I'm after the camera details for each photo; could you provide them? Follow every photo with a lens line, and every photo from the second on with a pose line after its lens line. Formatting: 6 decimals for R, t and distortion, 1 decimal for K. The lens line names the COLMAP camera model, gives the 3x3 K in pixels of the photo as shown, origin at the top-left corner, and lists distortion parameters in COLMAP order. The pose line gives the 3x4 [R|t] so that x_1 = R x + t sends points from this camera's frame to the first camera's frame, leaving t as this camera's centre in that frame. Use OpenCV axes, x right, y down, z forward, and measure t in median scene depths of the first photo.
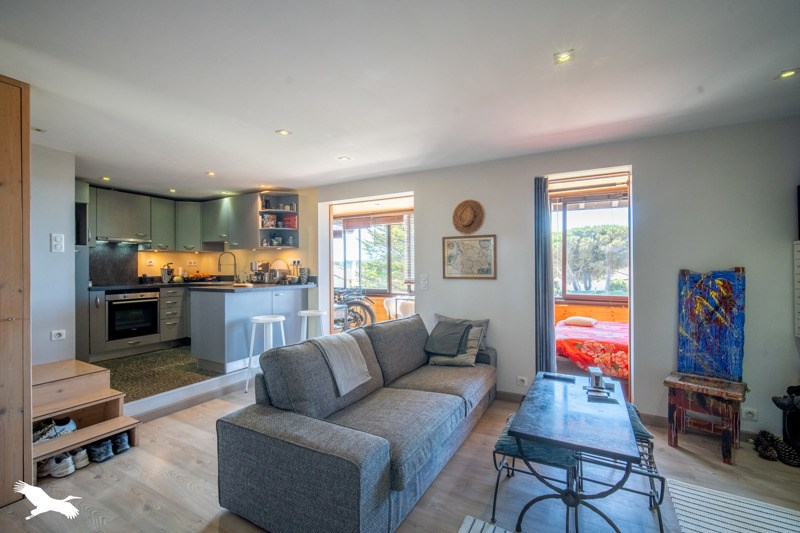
lens RADIAL K [[355.8, 0, 401.3], [0, 355.8, 267.5], [0, 0, 1]] dist [-0.002485, 0.000135]
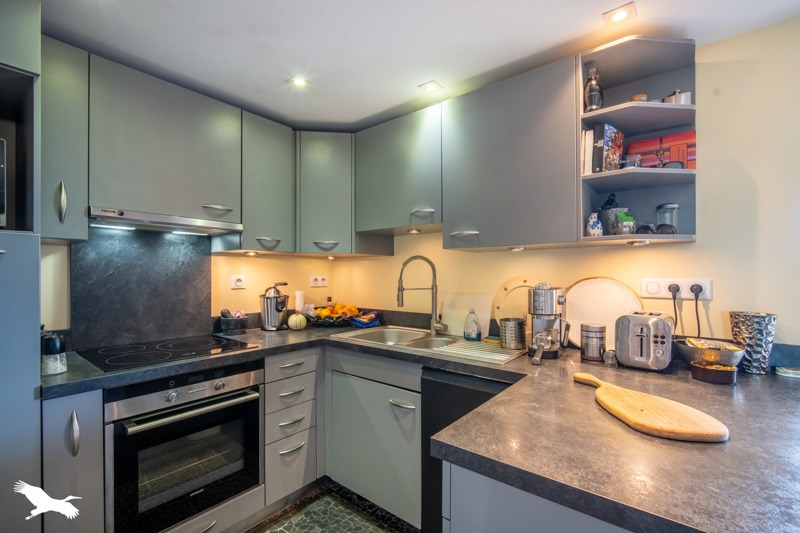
lens RADIAL K [[355.8, 0, 397.8], [0, 355.8, 271.0], [0, 0, 1]] dist [-0.002485, 0.000135]
pose [[0.985551, 0.006070, -0.169271, -0.740444], [-0.006439, 0.999978, -0.001632, -0.043801], [0.169257, 0.002699, 0.985568, 1.018137]]
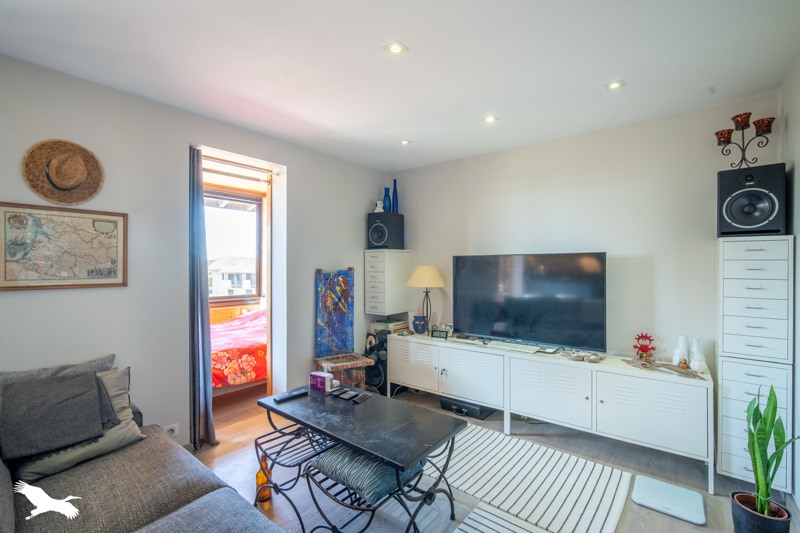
lens RADIAL K [[355.8, 0, 399.8], [0, 355.8, 265.1], [0, 0, 1]] dist [-0.002485, 0.000135]
pose [[0.186286, 0.007991, 0.982463, -0.241468], [-0.002345, 0.999968, -0.007689, 0.000411], [-0.982493, -0.000871, 0.186299, 0.405180]]
